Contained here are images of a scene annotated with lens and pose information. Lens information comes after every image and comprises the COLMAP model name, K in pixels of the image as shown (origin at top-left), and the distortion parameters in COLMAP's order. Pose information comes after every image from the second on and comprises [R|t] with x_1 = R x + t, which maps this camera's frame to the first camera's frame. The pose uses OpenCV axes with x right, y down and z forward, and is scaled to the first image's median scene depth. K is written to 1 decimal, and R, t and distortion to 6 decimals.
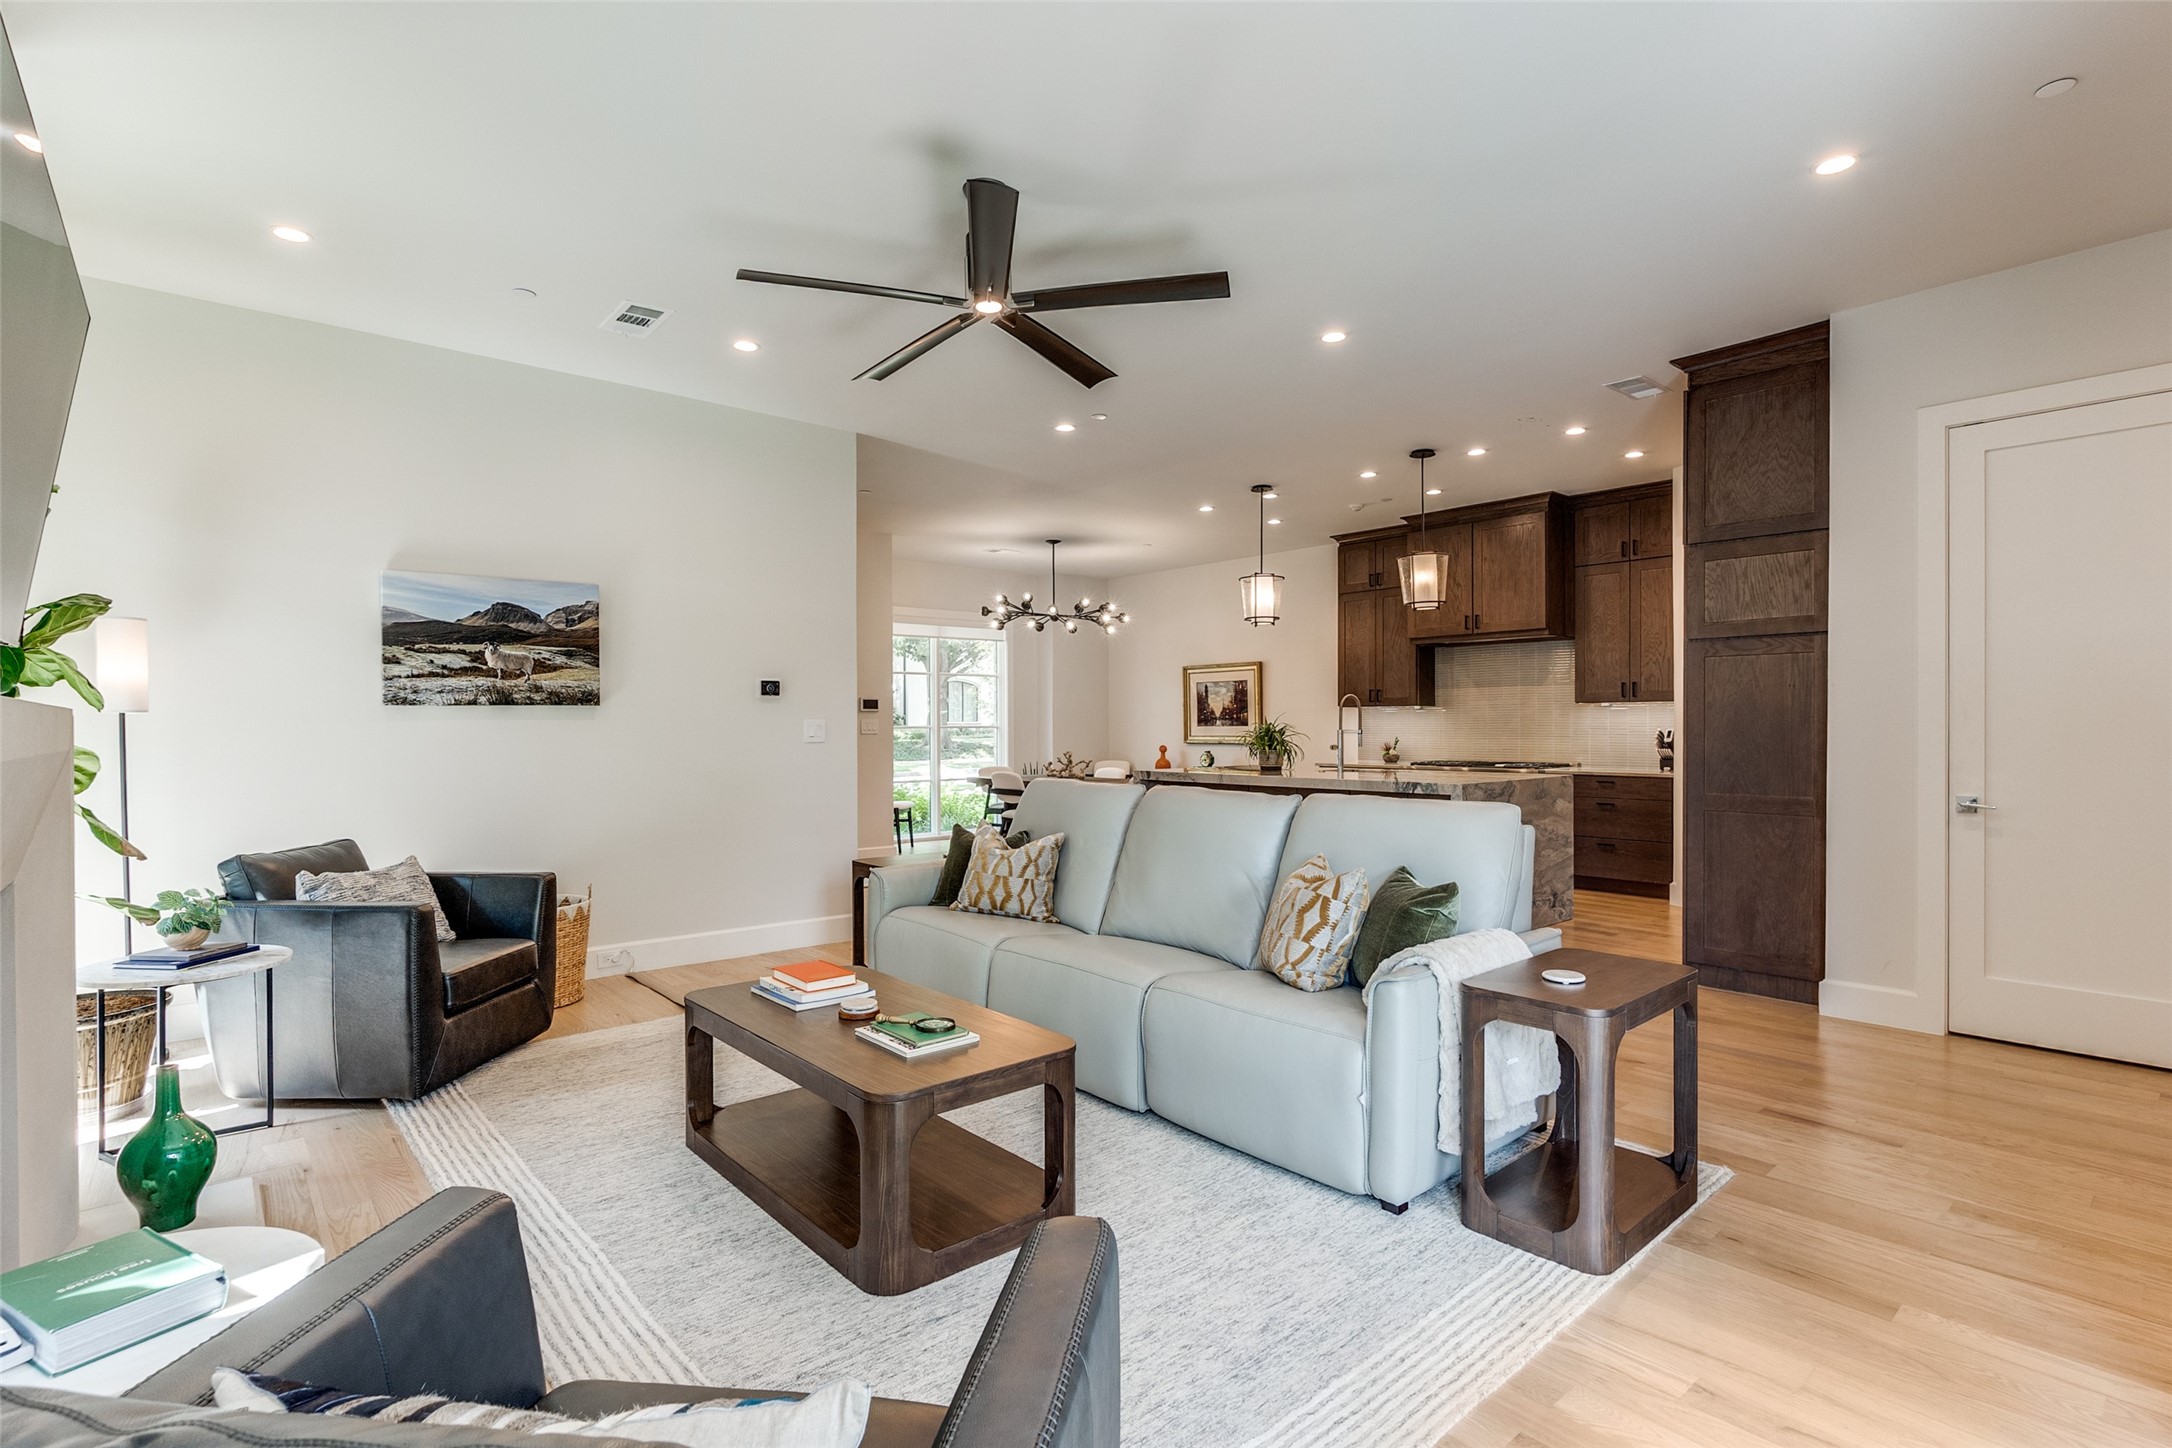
lens RADIAL K [[1023.9, 0, 1103.0], [0, 1023.9, 729.6], [0, 0, 1]] dist [-0.003195, -0.000110]
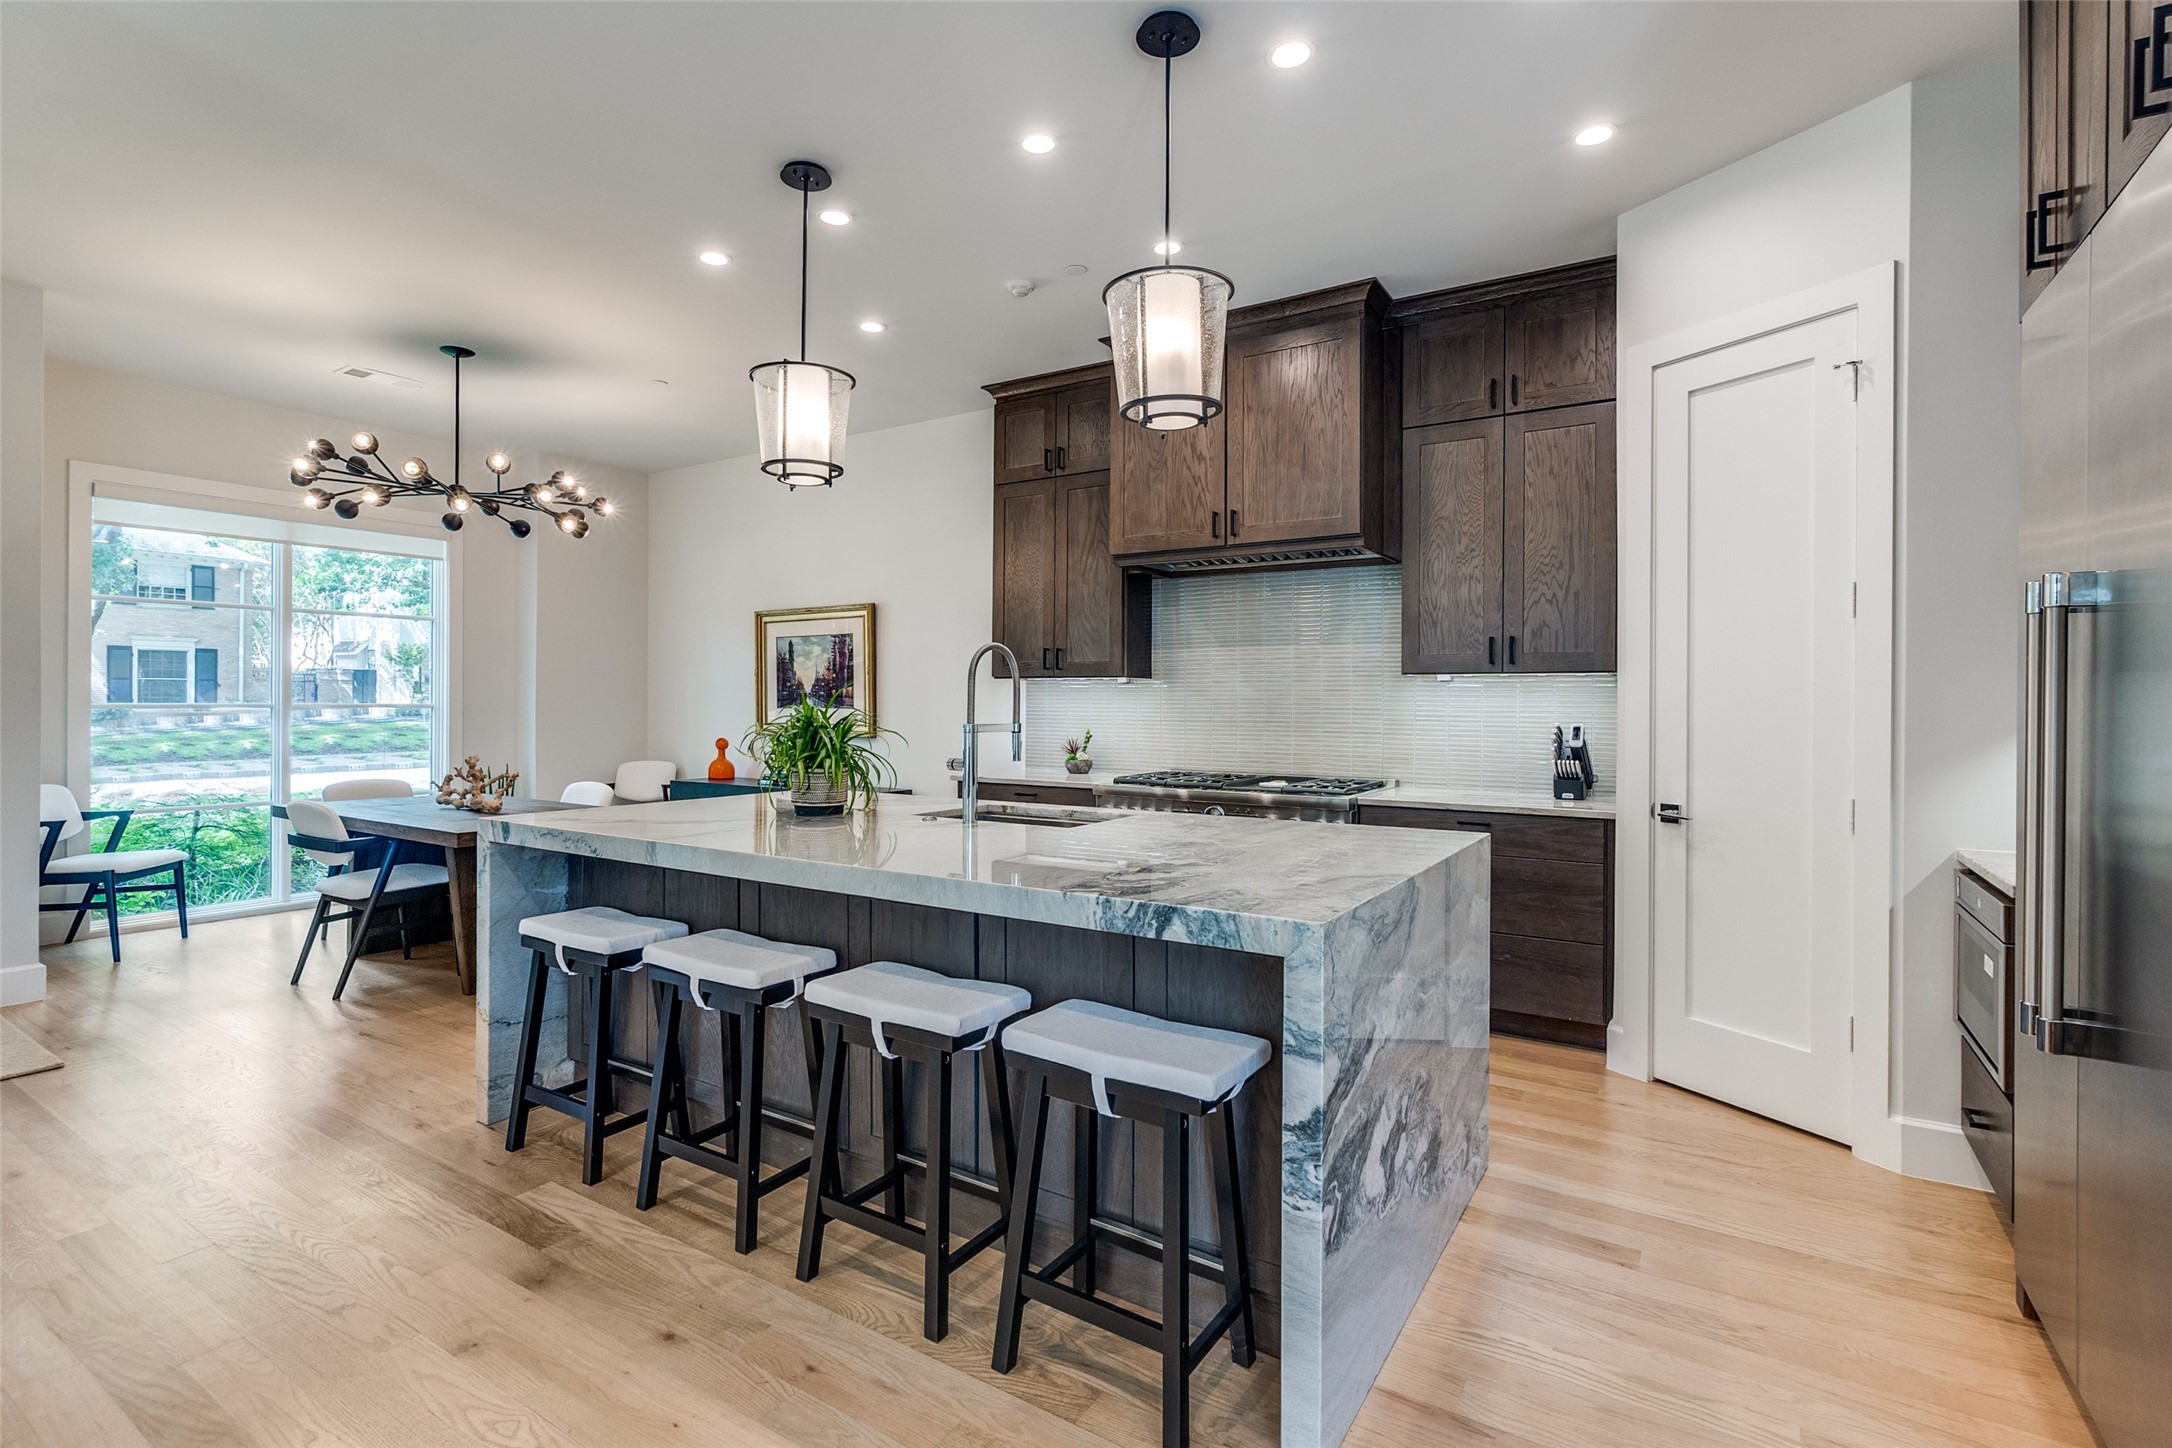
lens RADIAL K [[1023.9, 0, 1074.3], [0, 1023.9, 713.8], [0, 0, 1]] dist [-0.003195, -0.000110]
pose [[0.962317, 0.007846, 0.271815, 0.119857], [-0.009180, 0.999951, 0.003634, -0.004351], [-0.271773, -0.005992, 0.962343, 0.437722]]
